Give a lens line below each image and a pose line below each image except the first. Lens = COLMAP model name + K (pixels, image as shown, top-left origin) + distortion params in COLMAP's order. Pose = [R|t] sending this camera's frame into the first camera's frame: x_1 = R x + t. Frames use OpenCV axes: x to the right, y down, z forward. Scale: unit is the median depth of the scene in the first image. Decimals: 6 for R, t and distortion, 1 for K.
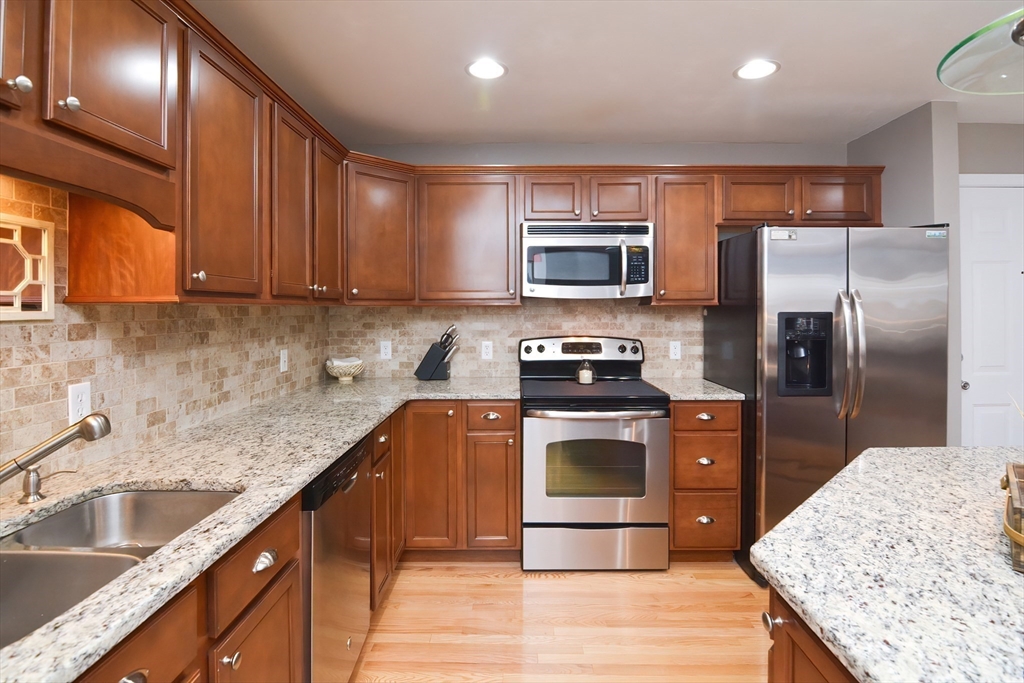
lens RADIAL K [[517.9, 0, 510.8], [0, 517.9, 309.1], [0, 0, 1]] dist [-0.002942, -0.010681]
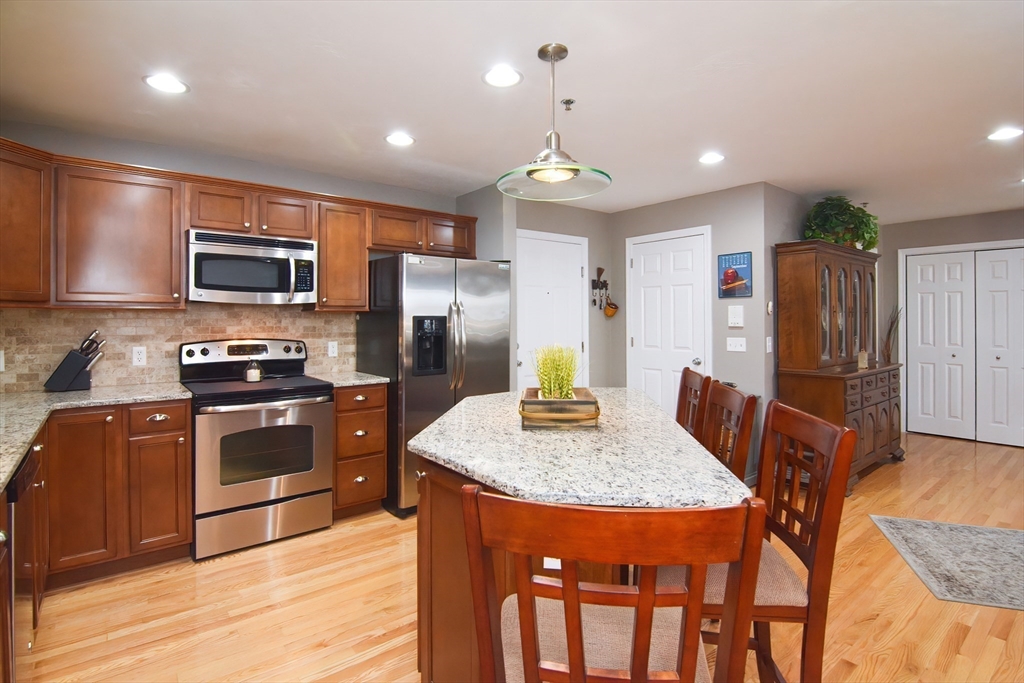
lens RADIAL K [[507.7, 0, 509.9], [0, 507.7, 320.7], [0, 0, 1]] dist [-0.004866, -0.008761]
pose [[0.775830, -0.001536, 0.630940, -0.116176], [0.000872, 0.999999, 0.001362, 0.014477], [-0.630942, -0.000507, 0.775830, -0.183080]]
